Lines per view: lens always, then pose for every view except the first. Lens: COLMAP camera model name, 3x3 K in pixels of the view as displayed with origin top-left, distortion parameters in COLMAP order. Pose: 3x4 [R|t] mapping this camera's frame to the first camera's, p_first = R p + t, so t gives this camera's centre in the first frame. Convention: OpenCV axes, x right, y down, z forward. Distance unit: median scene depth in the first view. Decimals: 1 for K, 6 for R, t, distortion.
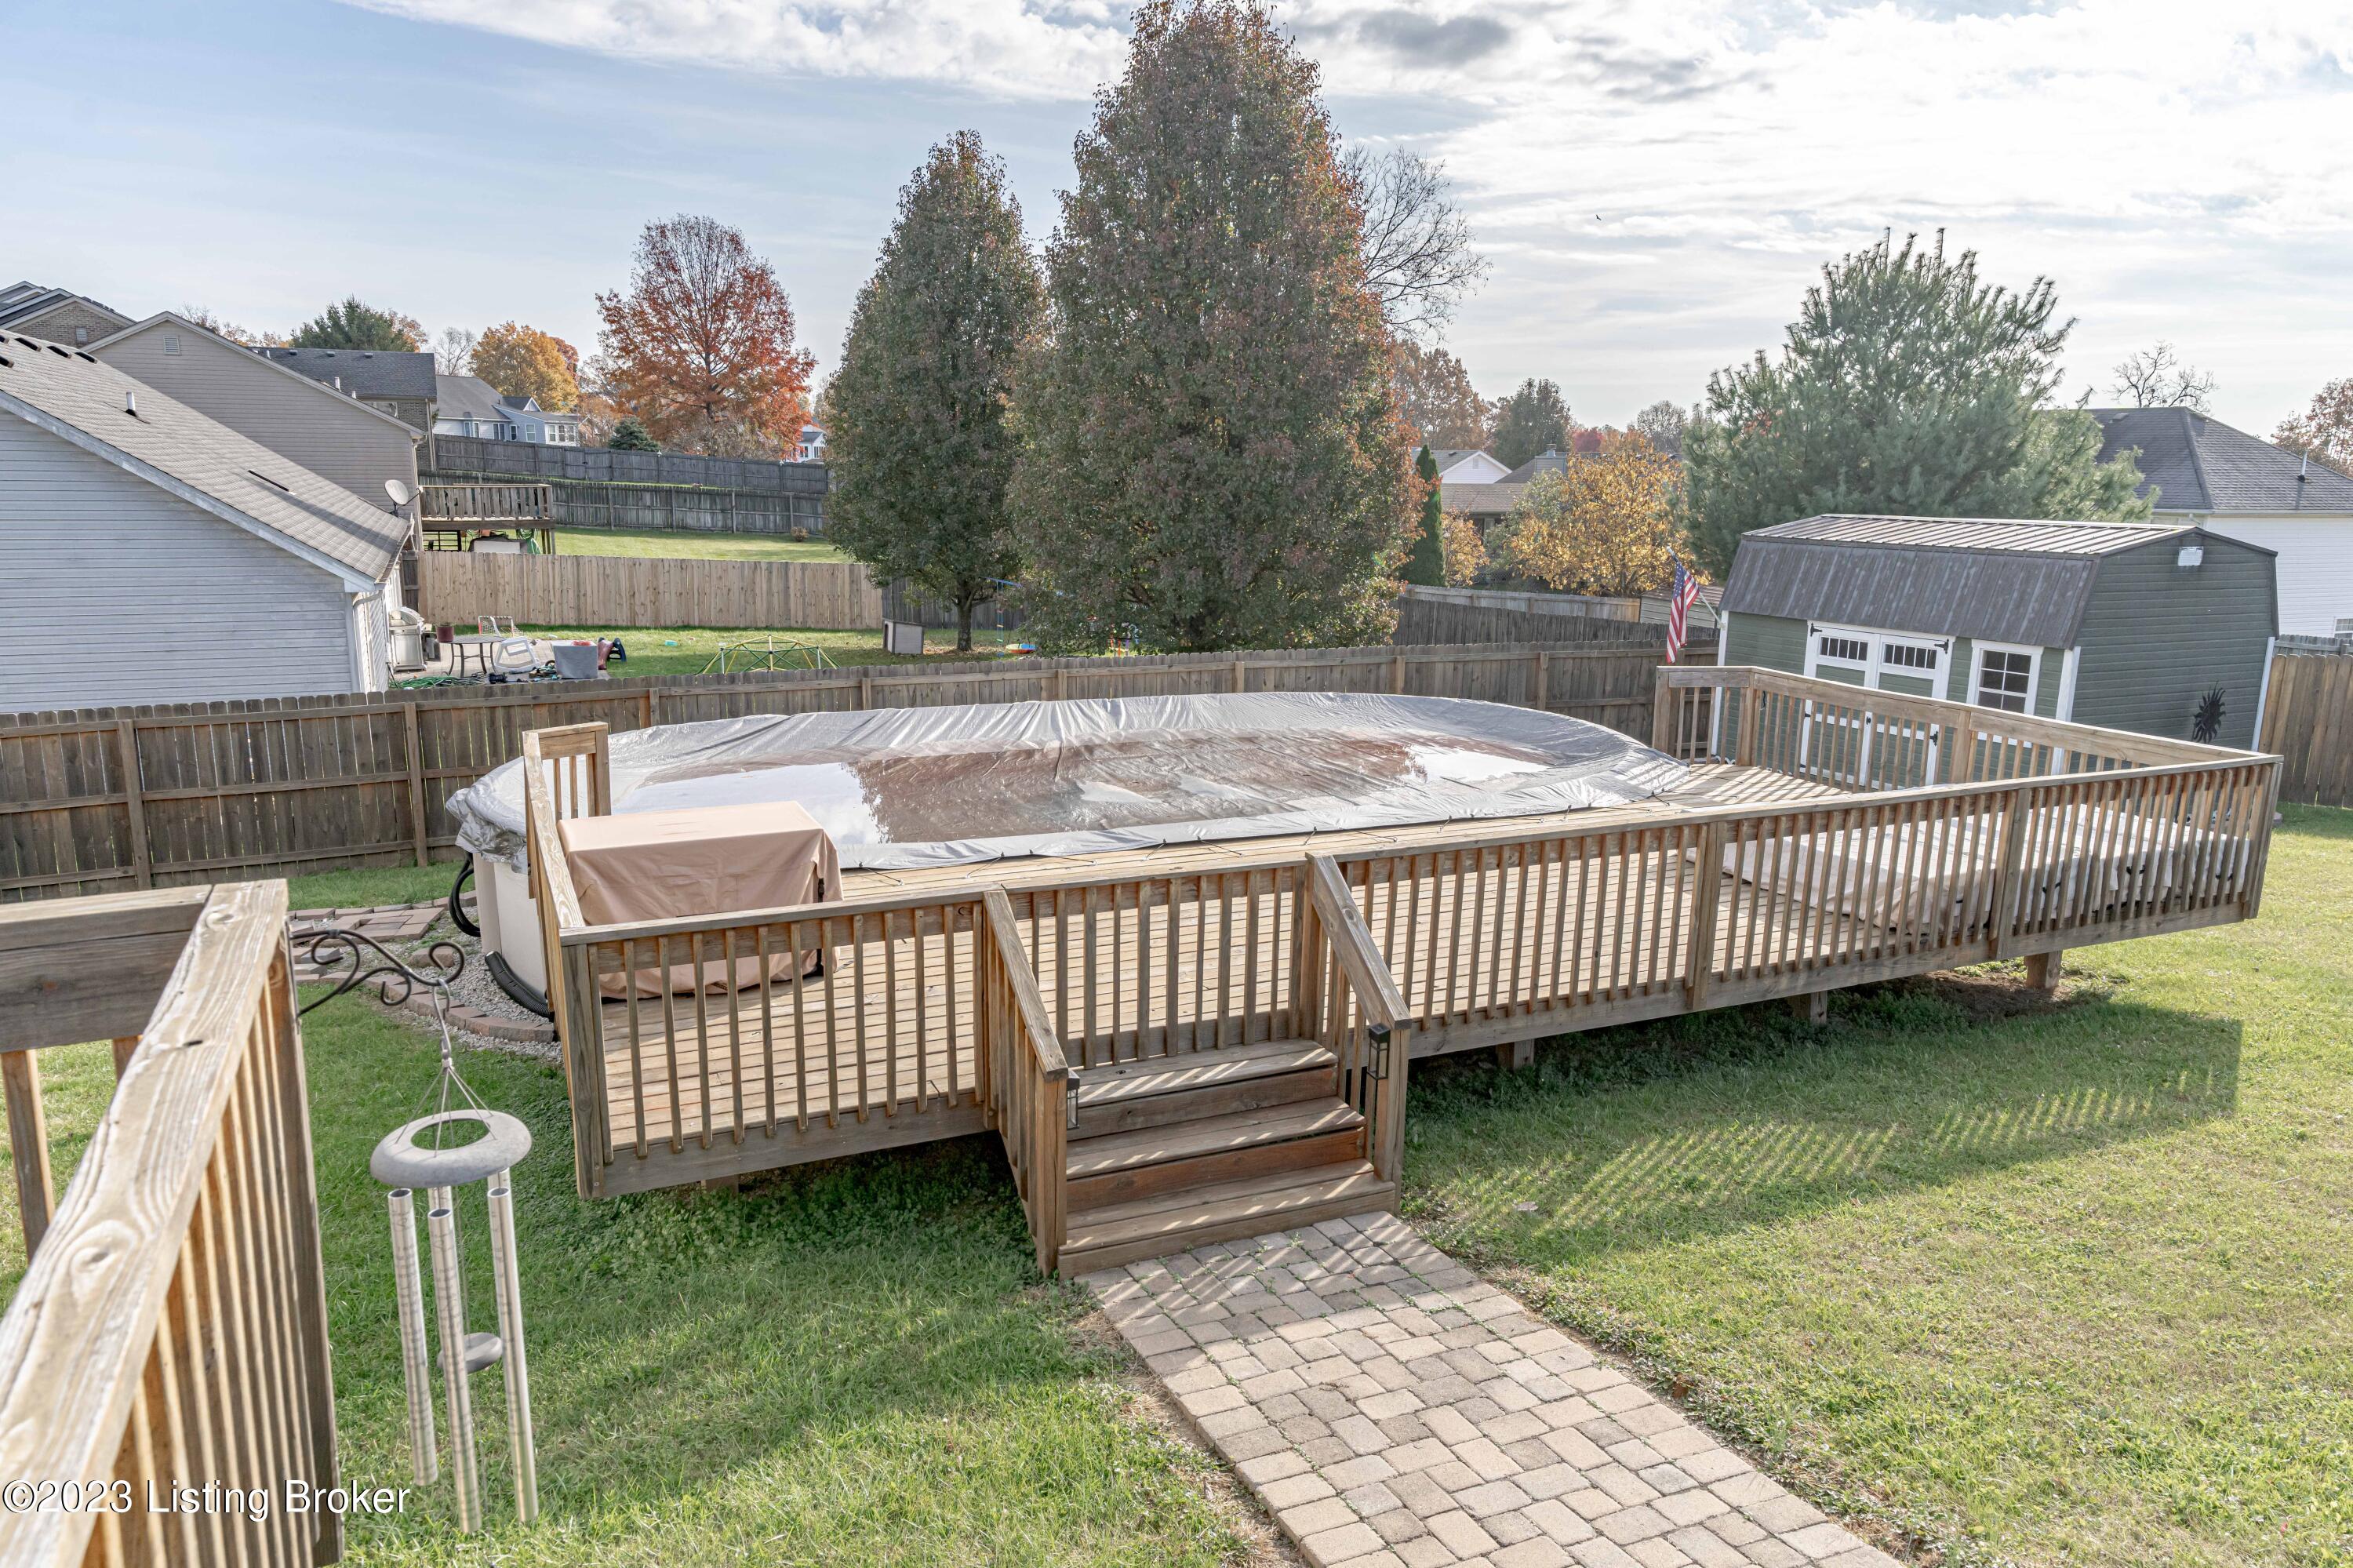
lens RADIAL K [[1582.0, 0, 1172.1], [0, 1582.0, 787.2], [0, 0, 1]] dist [0.011043, -0.012172]
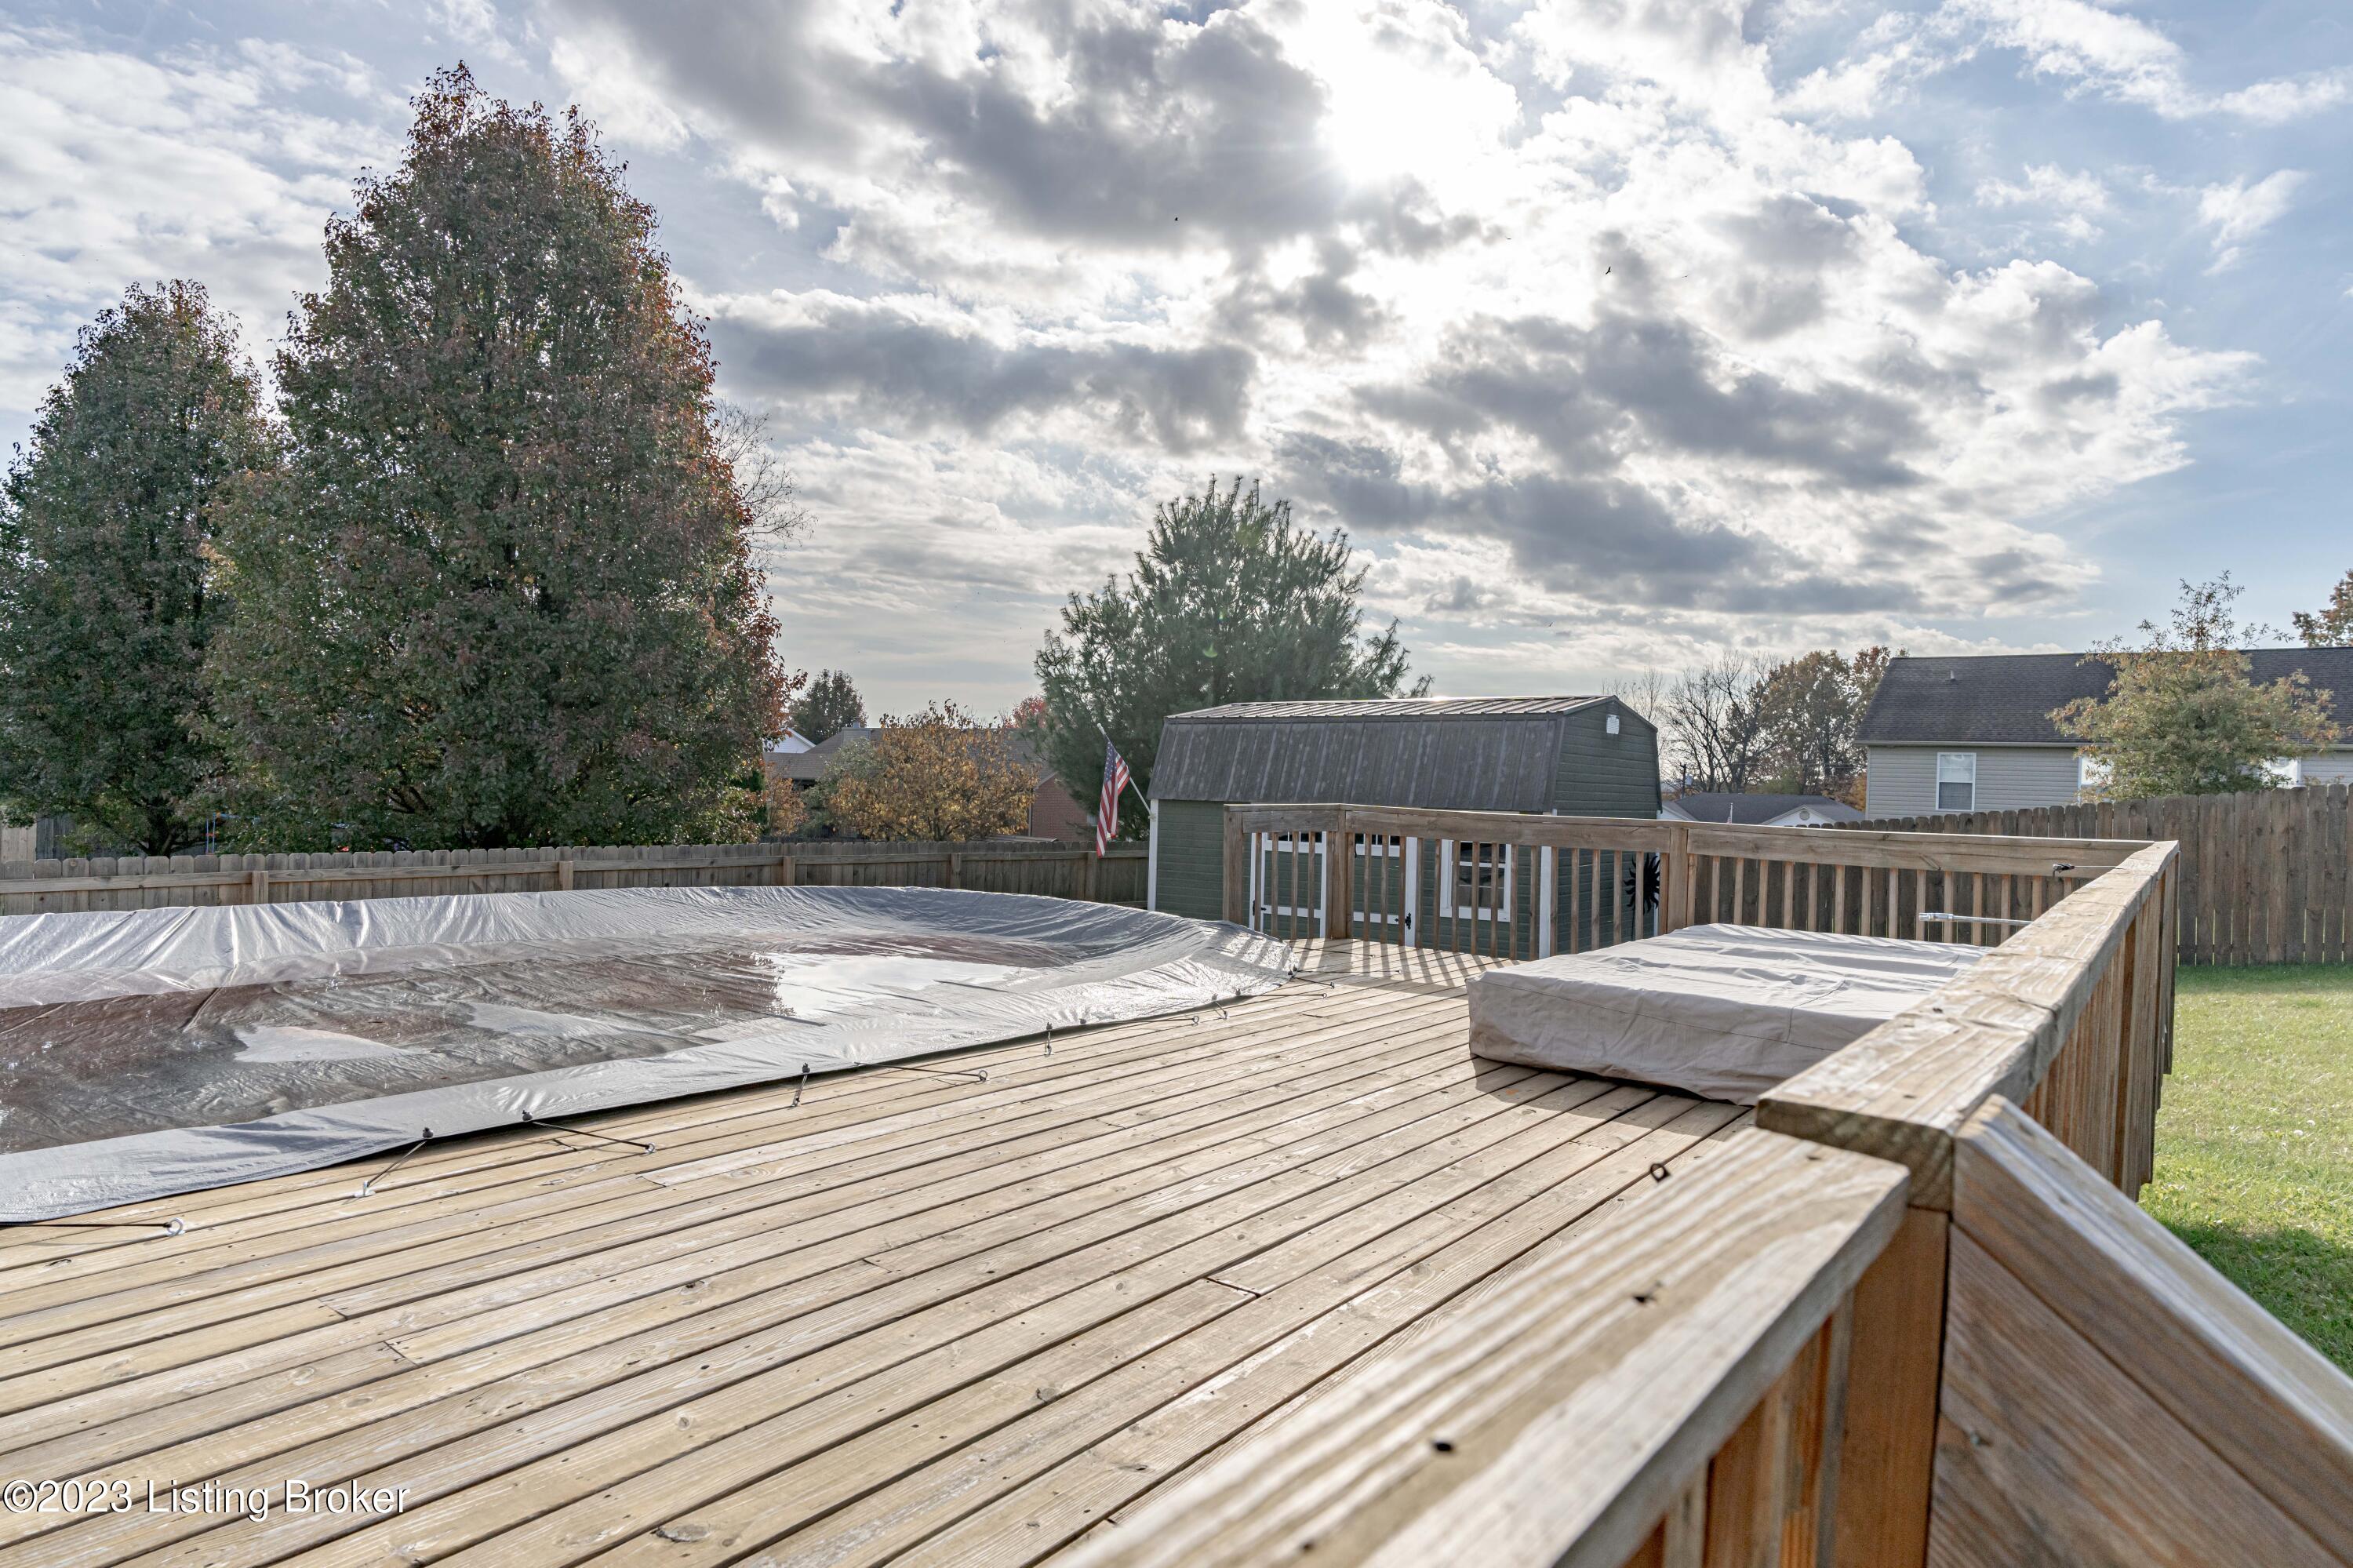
lens RADIAL K [[1358.4, 0, 1176.8], [0, 1358.4, 774.8], [0, 0, 1]] dist [0.004534, -0.000173]
pose [[0.885097, 0.010631, 0.465286, 0.000690], [0.080219, 0.981291, -0.175020, 0.008298], [-0.458442, 0.192235, 0.867685, 0.243029]]
